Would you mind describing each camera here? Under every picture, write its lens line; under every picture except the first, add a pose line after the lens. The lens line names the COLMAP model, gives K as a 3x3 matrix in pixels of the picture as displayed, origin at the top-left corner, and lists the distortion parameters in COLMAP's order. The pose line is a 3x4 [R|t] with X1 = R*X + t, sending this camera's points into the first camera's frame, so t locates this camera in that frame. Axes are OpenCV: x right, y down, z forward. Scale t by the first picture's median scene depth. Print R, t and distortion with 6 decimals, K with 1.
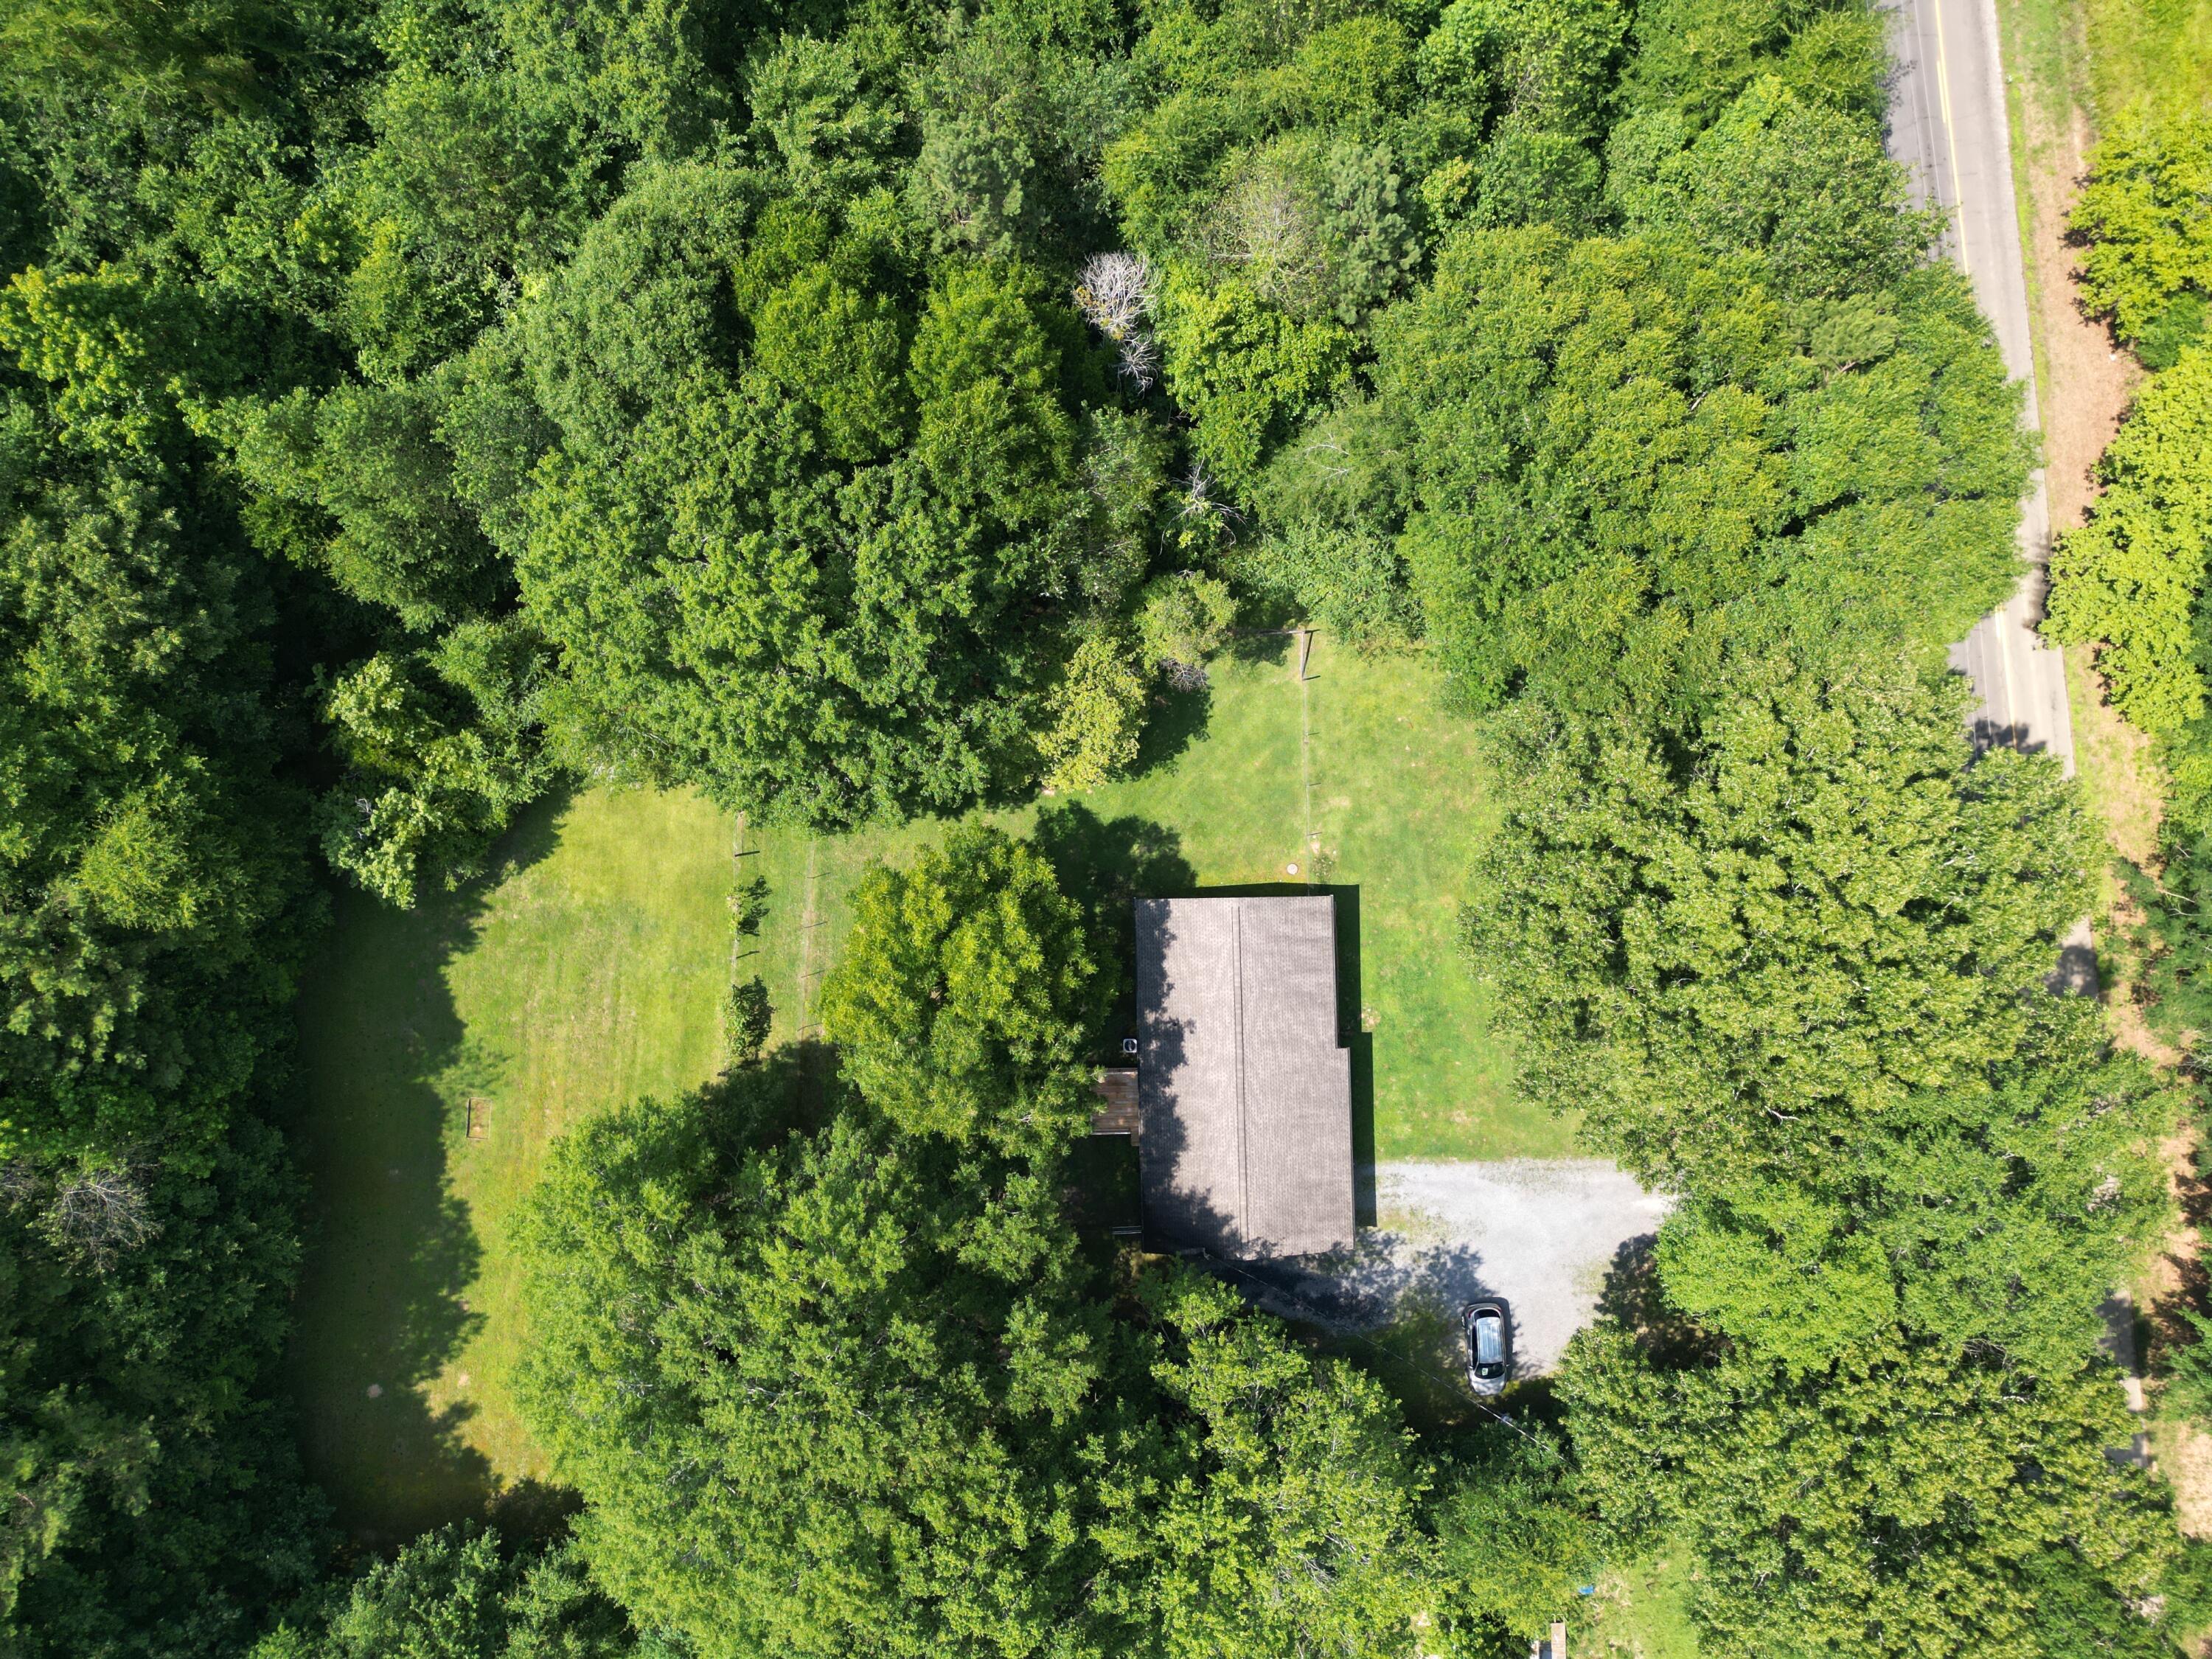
lens RADIAL K [[1534.7, 0, 1101.2], [0, 1534.7, 833.9], [0, 0, 1]] dist [0.056493, -0.068251]
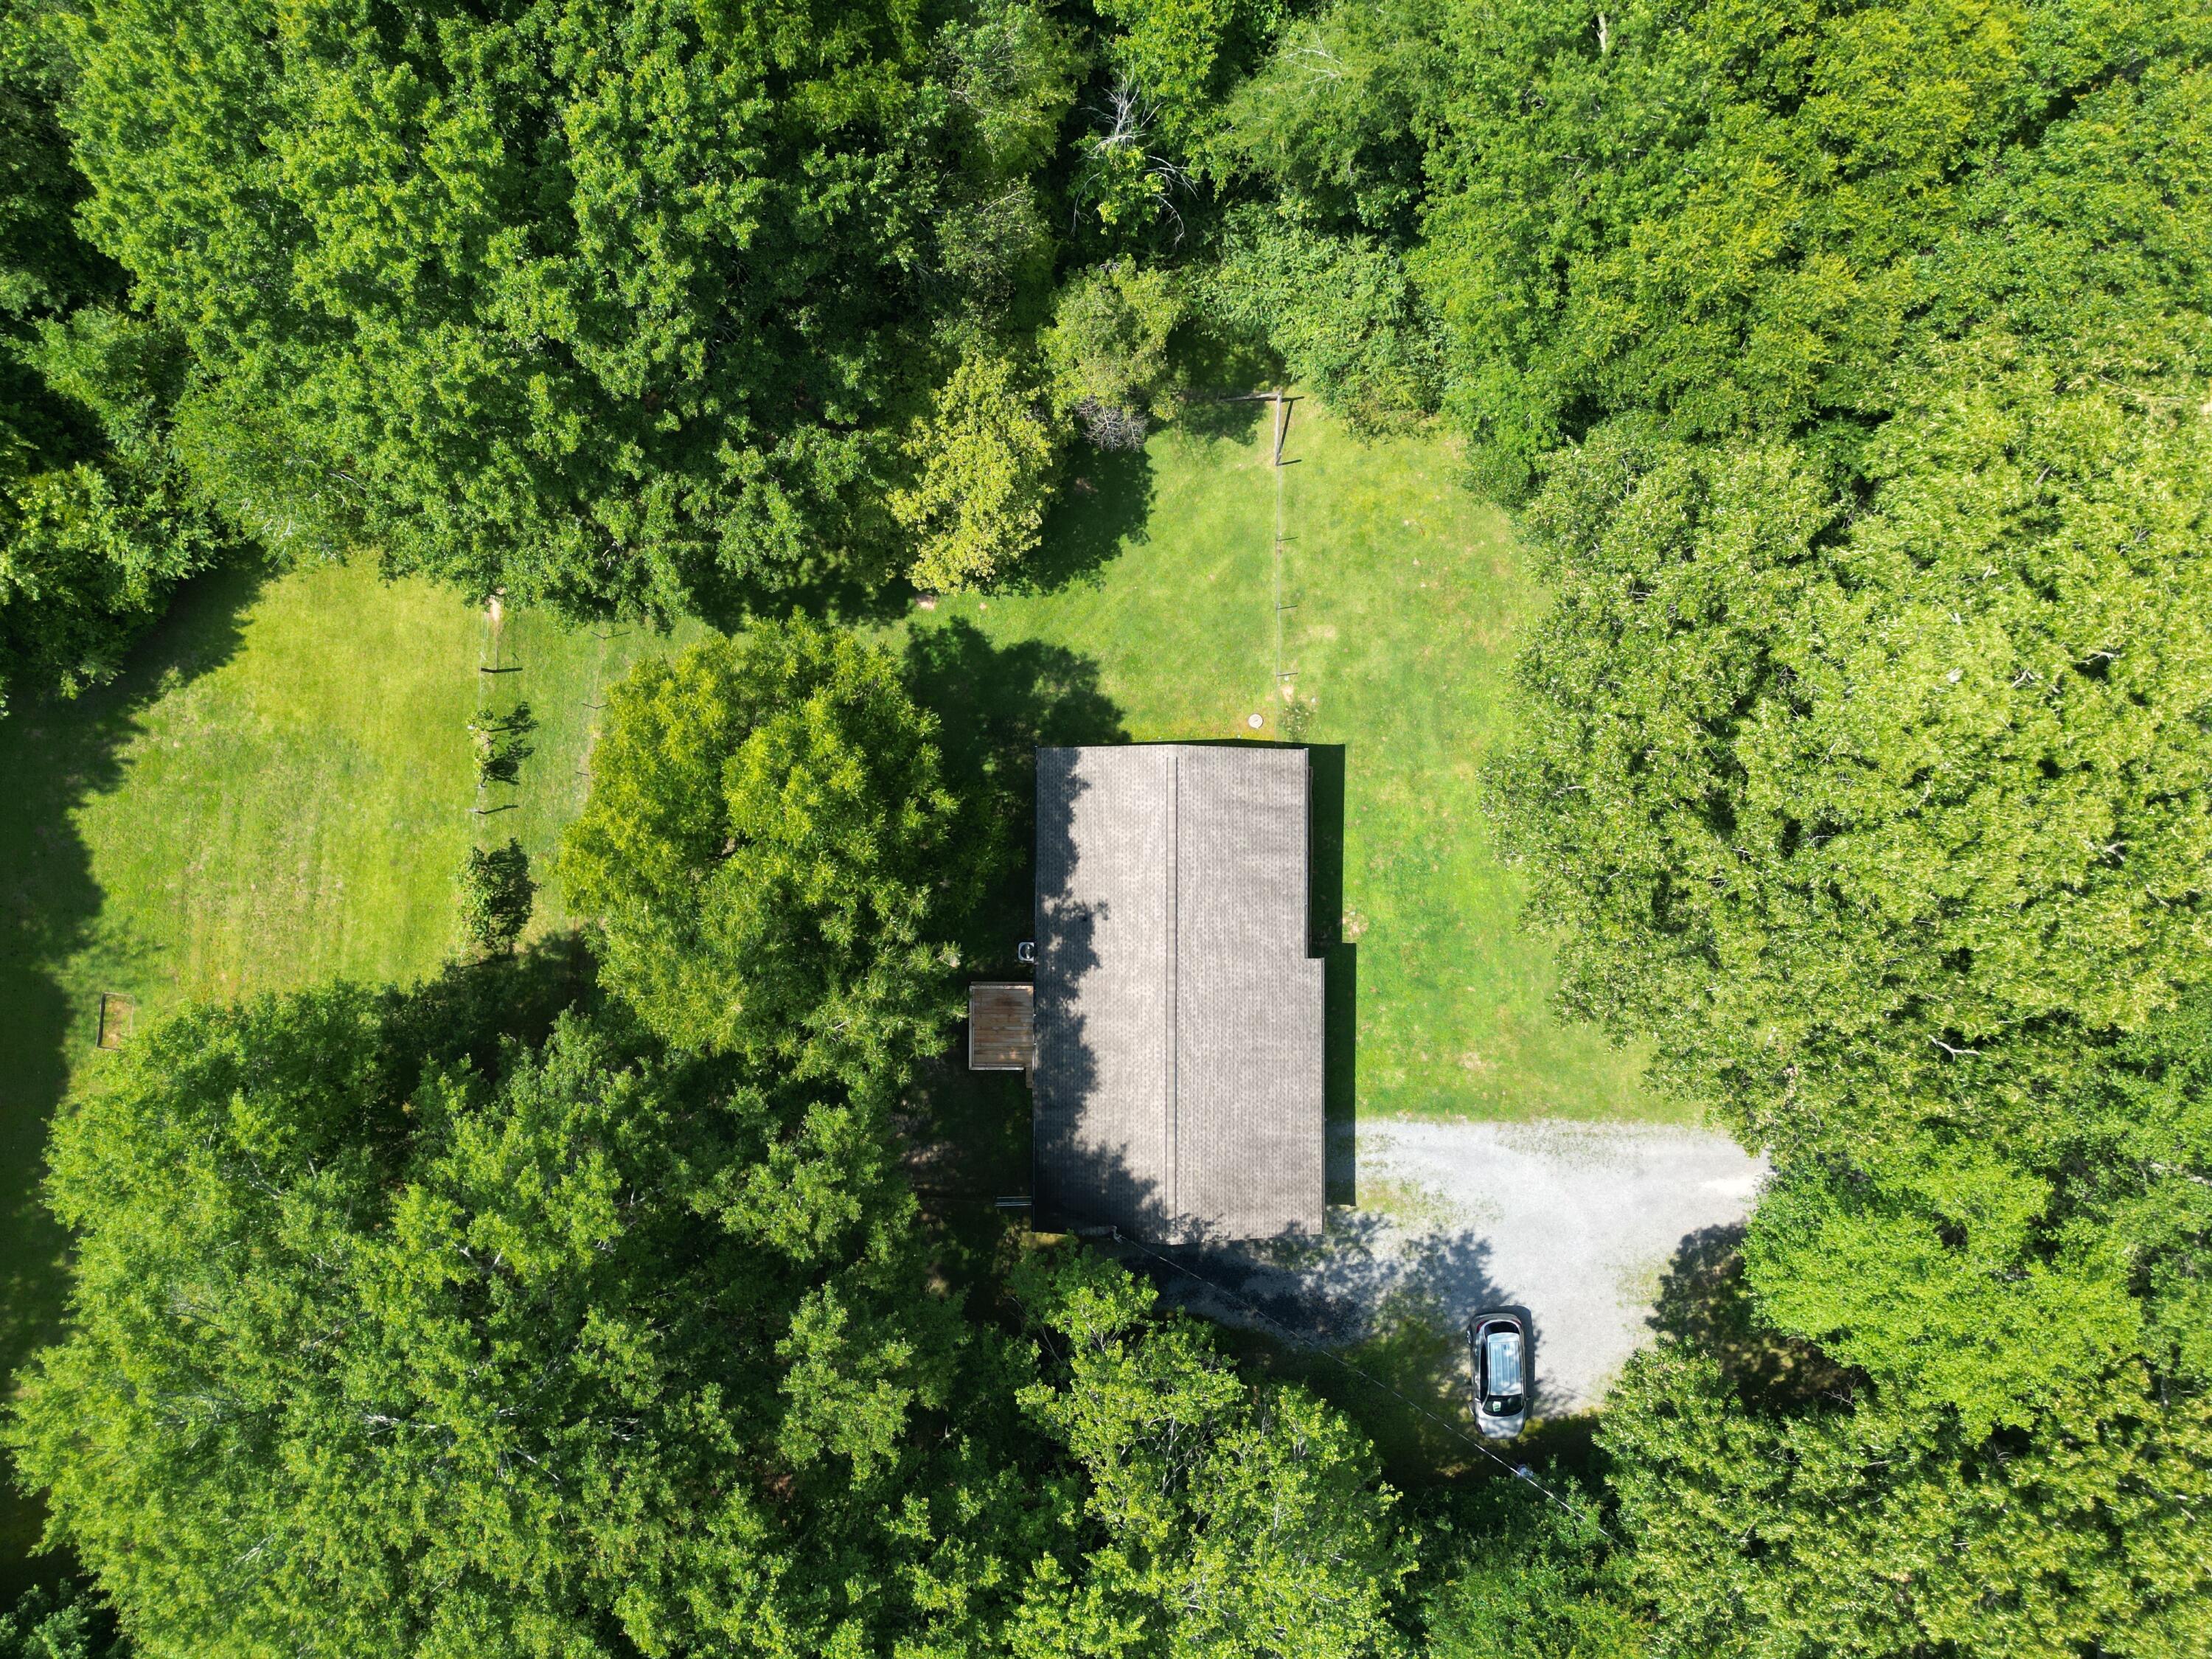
lens RADIAL K [[1554.3, 0, 1097.0], [0, 1554.3, 830.5], [0, 0, 1]] dist [0.039922, -0.031772]
pose [[0.999644, 0.026680, 0.000079, 0.059331], [-0.026680, 0.999644, 0.000571, 0.092476], [-0.000064, -0.000573, 1.000000, 0.300316]]
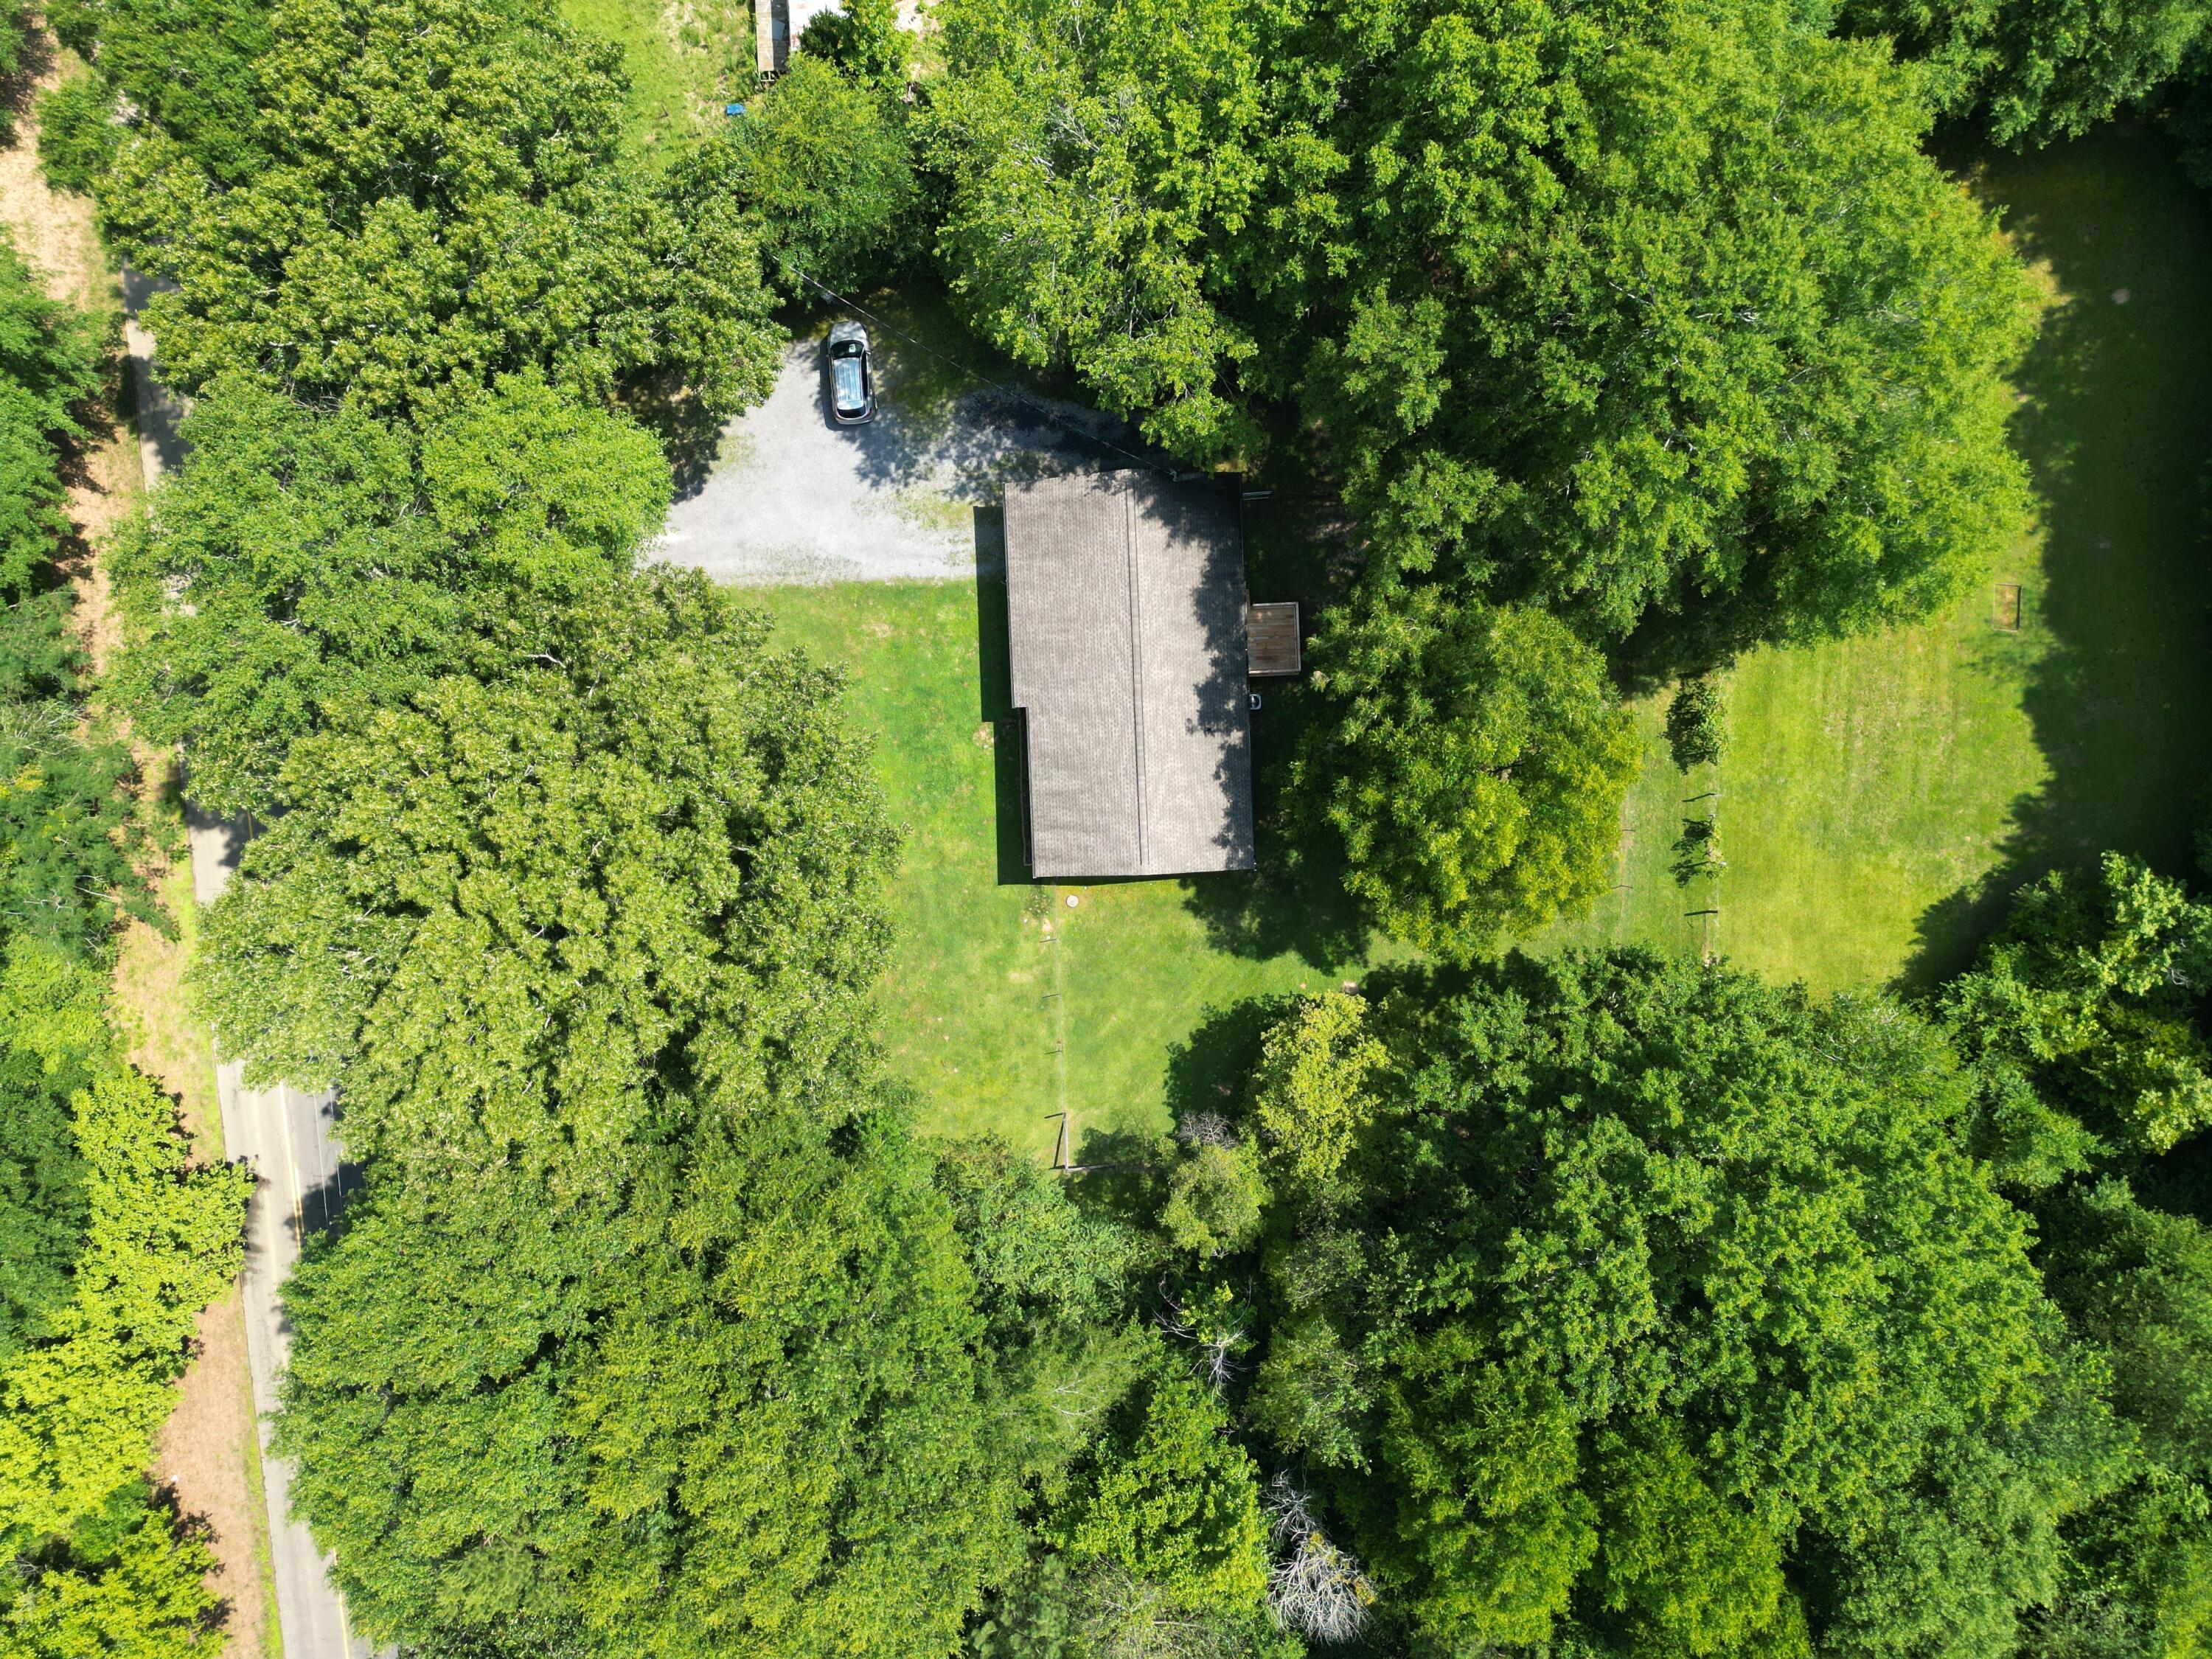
lens RADIAL K [[1546.6, 0, 1107.9], [0, 1546.6, 831.6], [0, 0, 1]] dist [0.041895, -0.039805]
pose [[-0.999586, 0.019096, 0.021507, 0.100121], [-0.018980, -0.999804, 0.005590, 0.069730], [0.021610, 0.005179, 0.999753, 0.120912]]
